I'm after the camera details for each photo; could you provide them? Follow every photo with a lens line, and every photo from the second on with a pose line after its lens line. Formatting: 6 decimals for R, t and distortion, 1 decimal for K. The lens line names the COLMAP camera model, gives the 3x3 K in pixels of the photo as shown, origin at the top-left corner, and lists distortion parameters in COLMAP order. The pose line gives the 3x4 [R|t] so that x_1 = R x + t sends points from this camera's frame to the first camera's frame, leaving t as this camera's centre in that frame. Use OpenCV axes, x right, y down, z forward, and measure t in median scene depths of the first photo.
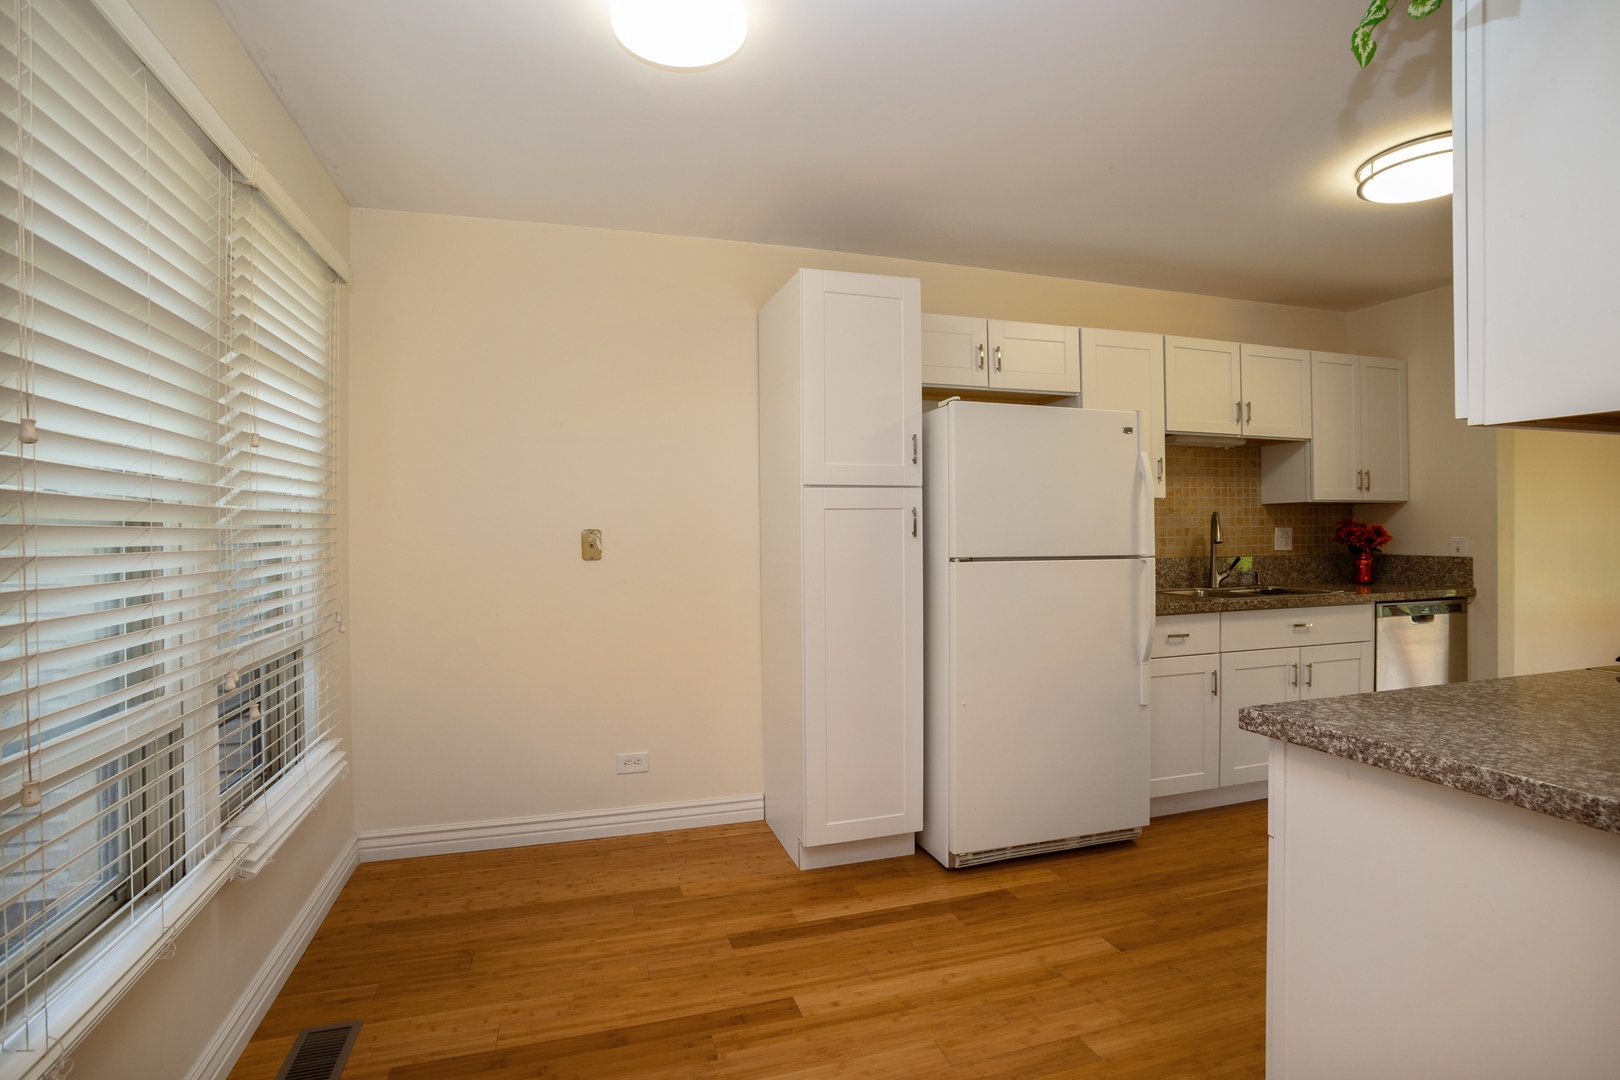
lens RADIAL K [[810.7, 0, 813.4], [0, 810.7, 537.6], [0, 0, 1]] dist [-0.043237, 0.013763]
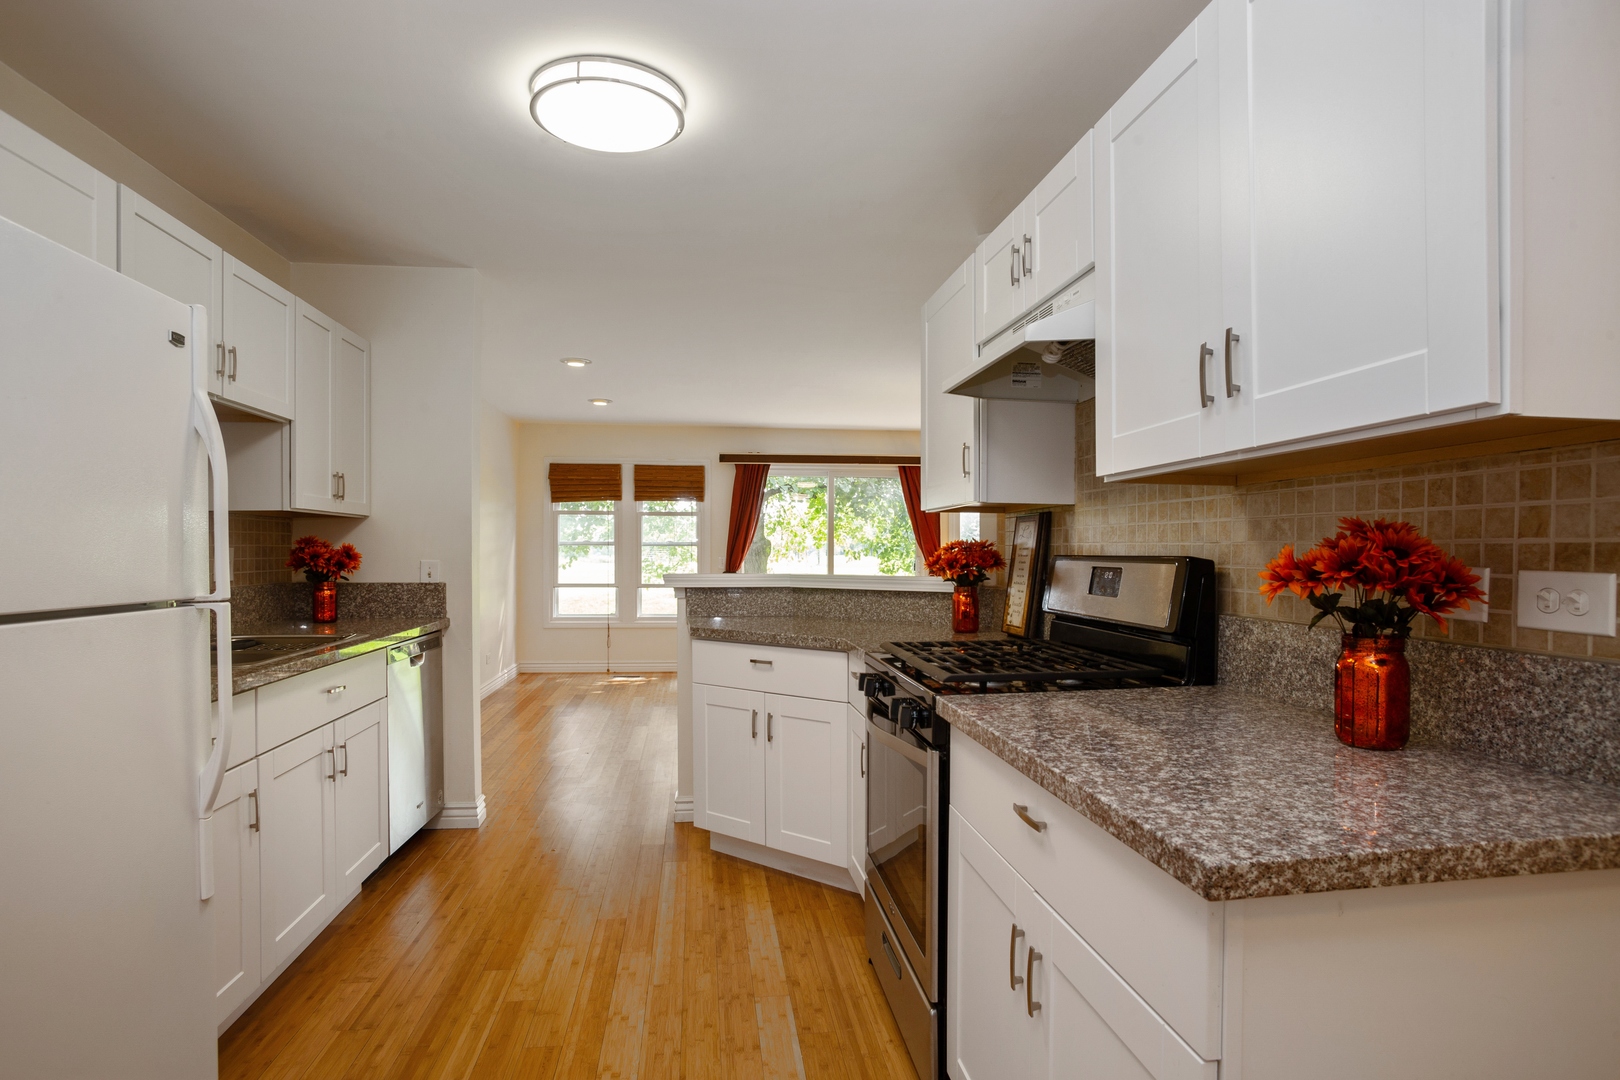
lens RADIAL K [[862.7, 0, 815.6], [0, 862.7, 563.4], [0, 0, 1]] dist [-0.032606, 0.002364]
pose [[0.162393, -0.007939, 0.986694, -0.121722], [0.004860, 0.999962, 0.007246, -0.005409], [-0.986714, 0.003619, 0.162425, 1.356786]]
